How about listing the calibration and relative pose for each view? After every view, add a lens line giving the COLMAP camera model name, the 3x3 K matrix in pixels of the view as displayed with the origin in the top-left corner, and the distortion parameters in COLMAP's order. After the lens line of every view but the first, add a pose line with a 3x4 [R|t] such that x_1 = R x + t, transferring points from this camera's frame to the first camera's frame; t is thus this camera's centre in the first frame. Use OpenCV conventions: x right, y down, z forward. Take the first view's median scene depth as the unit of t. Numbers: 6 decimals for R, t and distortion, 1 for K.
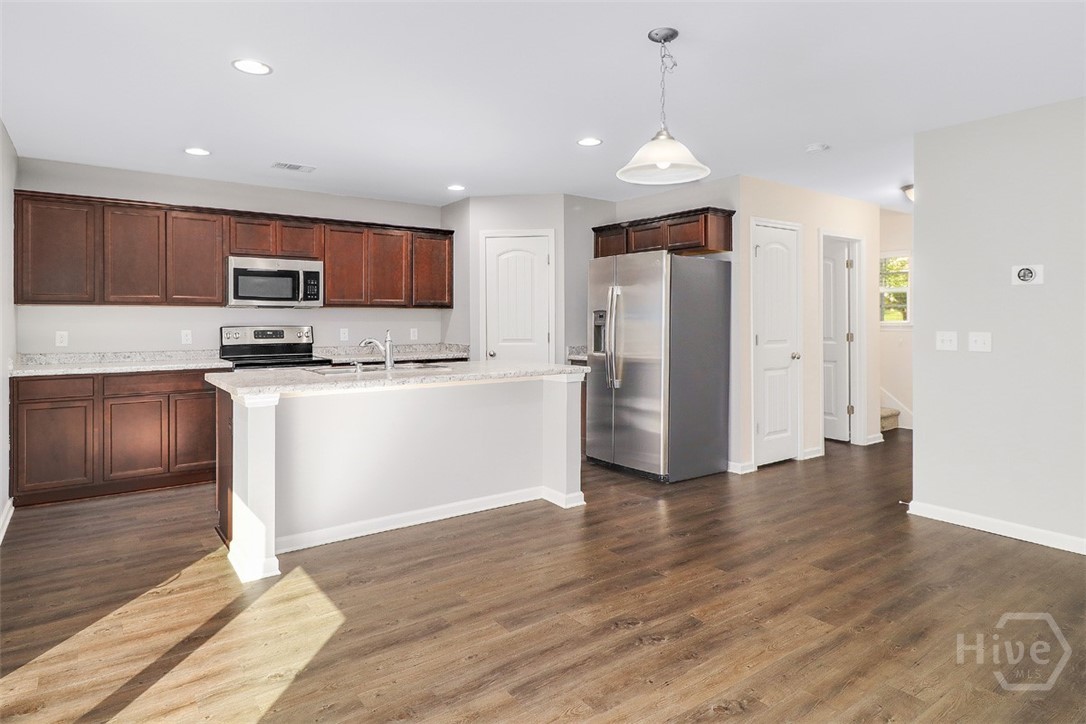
lens RADIAL K [[625.8, 0, 546.3], [0, 625.8, 320.5], [0, 0, 1]] dist [0.002172, 0.000775]
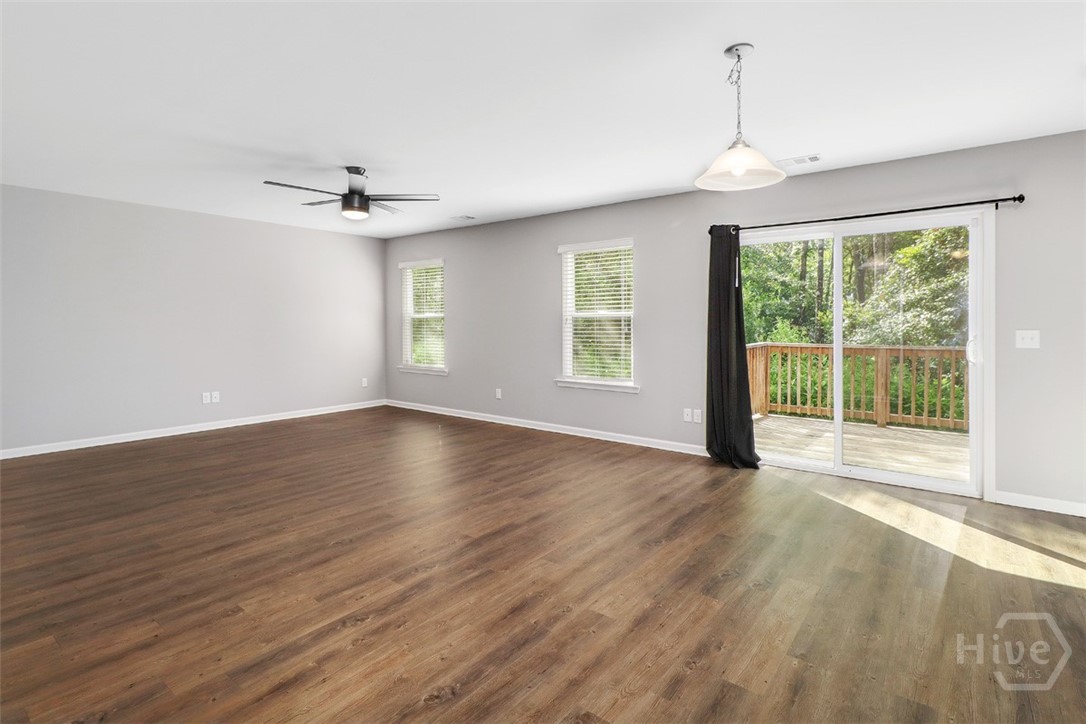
lens RADIAL K [[551.5, 0, 526.5], [0, 551.5, 323.5], [0, 0, 1]] dist [0.002987, 0.000879]
pose [[-0.969536, 0.000647, -0.244948, 0.405626], [-0.000044, 0.999996, 0.002813, 0.004877], [0.244949, 0.002738, -0.969532, 0.962370]]
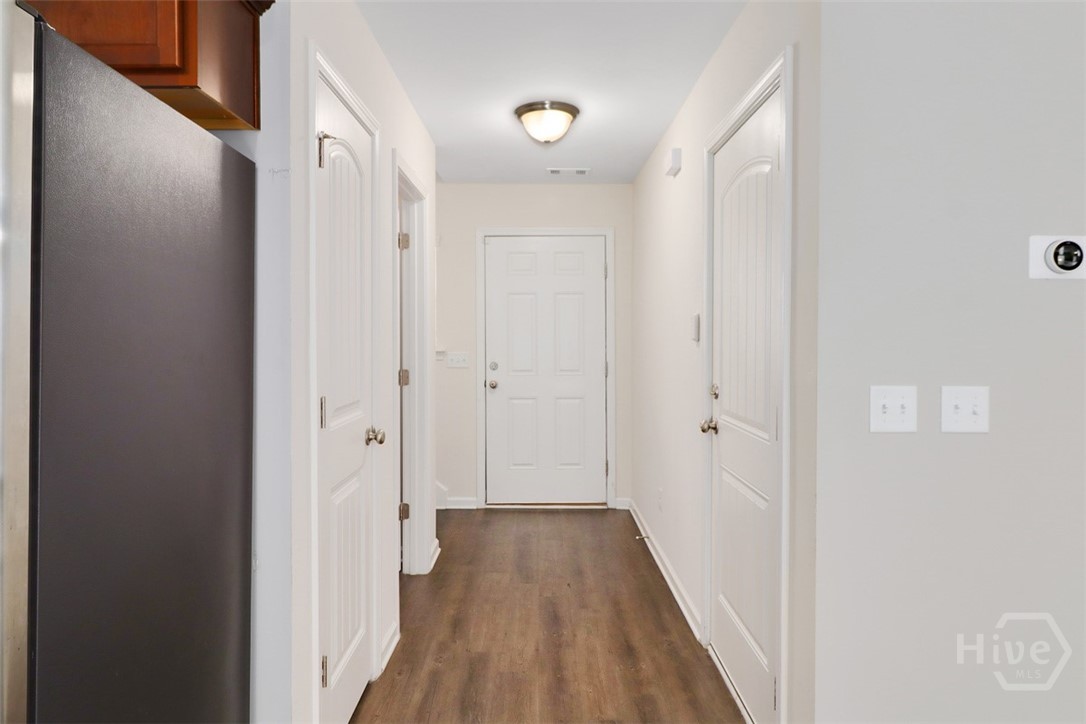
lens RADIAL K [[685.7, 0, 541.6], [0, 685.7, 368.7], [0, 0, 1]] dist [0.005829, 0.000752]
pose [[0.596531, -0.039117, 0.801636, 0.111507], [0.001129, 0.998851, 0.047900, -0.012157], [-0.802589, -0.027669, 0.595890, 0.727862]]
